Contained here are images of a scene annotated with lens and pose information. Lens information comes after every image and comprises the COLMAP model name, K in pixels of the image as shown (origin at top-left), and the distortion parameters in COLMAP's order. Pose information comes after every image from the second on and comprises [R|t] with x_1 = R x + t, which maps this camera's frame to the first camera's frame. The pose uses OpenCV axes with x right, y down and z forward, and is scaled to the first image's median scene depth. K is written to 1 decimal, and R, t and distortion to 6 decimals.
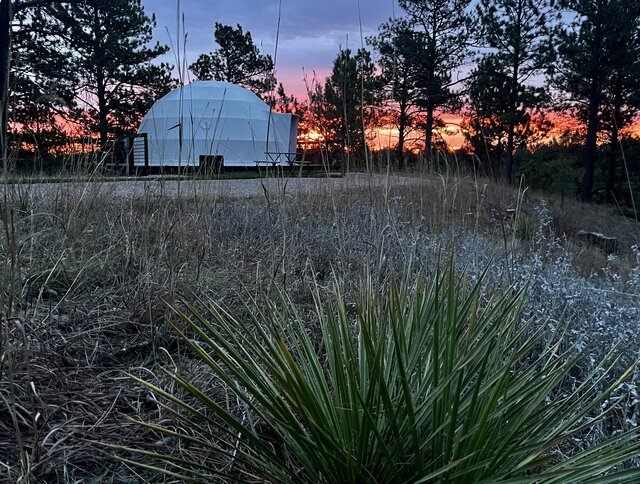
lens RADIAL K [[485.7, 0, 319.2], [0, 485.7, 242.0], [0, 0, 1]] dist [-0.007598, -0.000700]
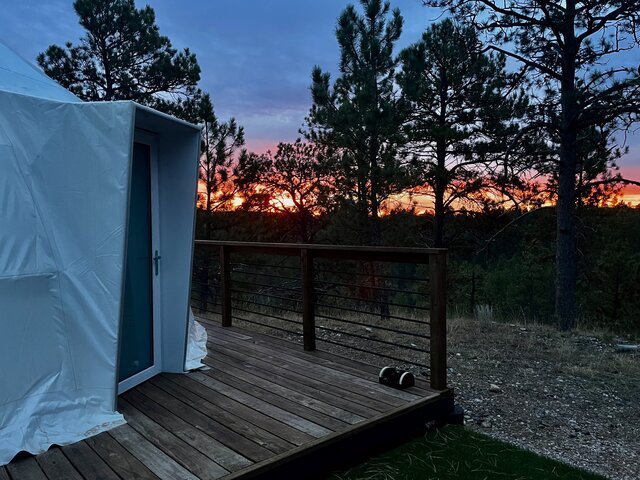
lens RADIAL K [[482.2, 0, 320.6], [0, 482.2, 241.0], [0, 0, 1]] dist [0.016067, 0.005478]
pose [[0.997873, -0.015863, 0.063231, -0.002859], [0.024751, 0.989506, -0.142355, -0.115183], [-0.060309, 0.143617, 0.987794, 0.524169]]
